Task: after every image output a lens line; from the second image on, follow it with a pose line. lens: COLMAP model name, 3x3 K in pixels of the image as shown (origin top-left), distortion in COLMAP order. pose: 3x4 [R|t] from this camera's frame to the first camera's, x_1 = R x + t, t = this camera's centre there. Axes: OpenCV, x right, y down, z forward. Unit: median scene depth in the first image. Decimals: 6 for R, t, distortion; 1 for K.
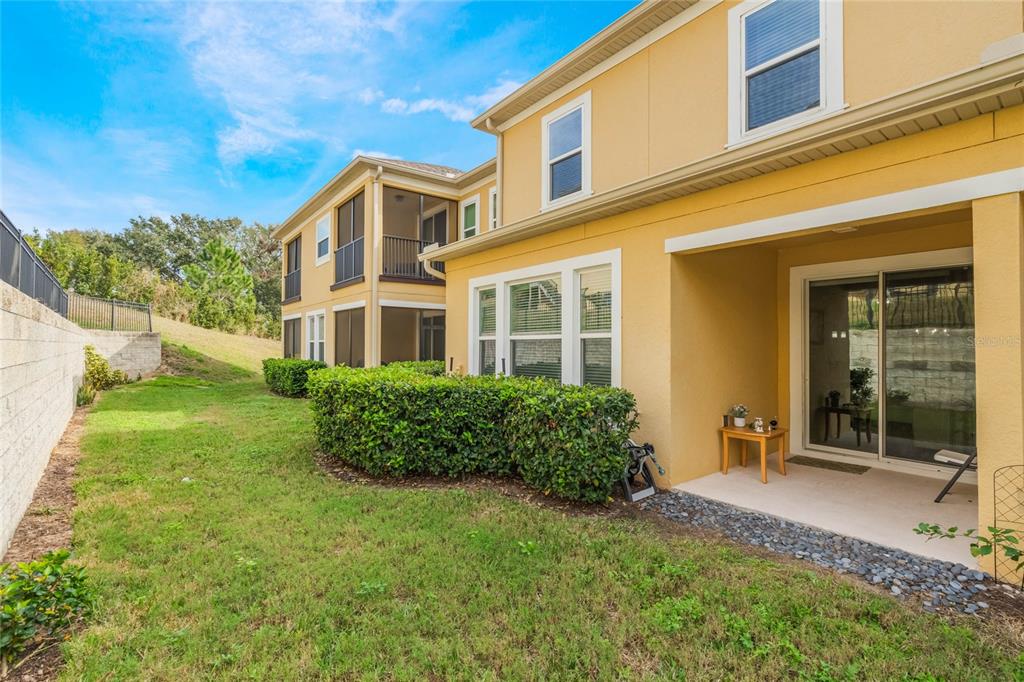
lens RADIAL K [[476.2, 0, 512.0], [0, 476.2, 341.0], [0, 0, 1]] dist [-0.002322, 0.000168]
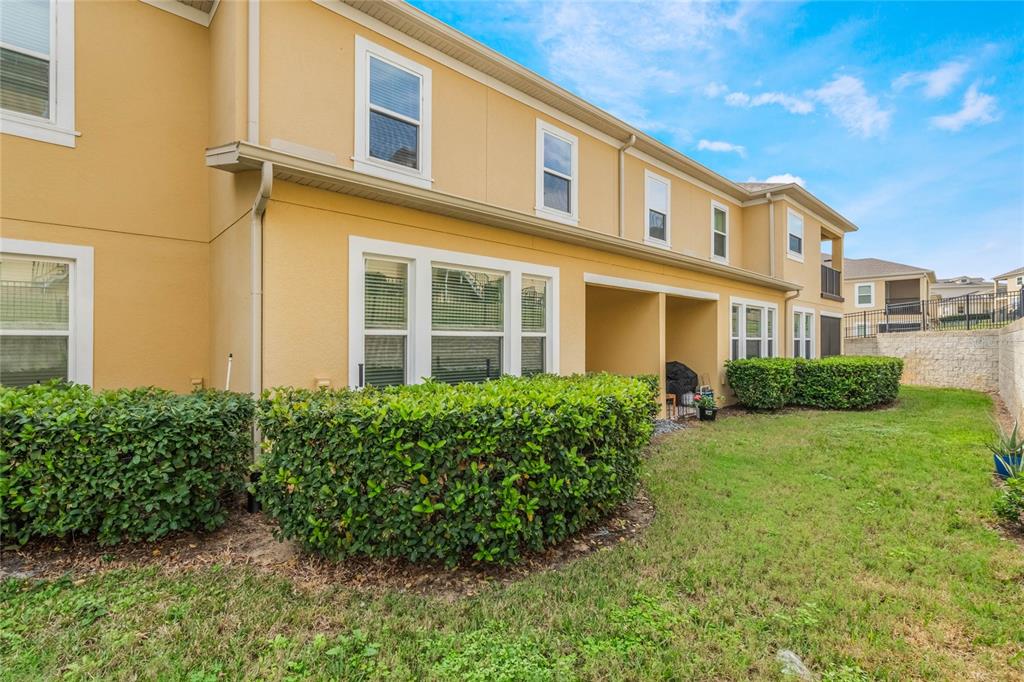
lens RADIAL K [[440.7, 0, 511.0], [0, 440.7, 351.9], [0, 0, 1]] dist [-0.000576, 0.000004]
pose [[0.000374, -0.004631, 0.999989, -0.793123], [-0.017633, 0.999834, 0.004637, 0.020344], [-0.999844, -0.017634, 0.000292, 0.947721]]
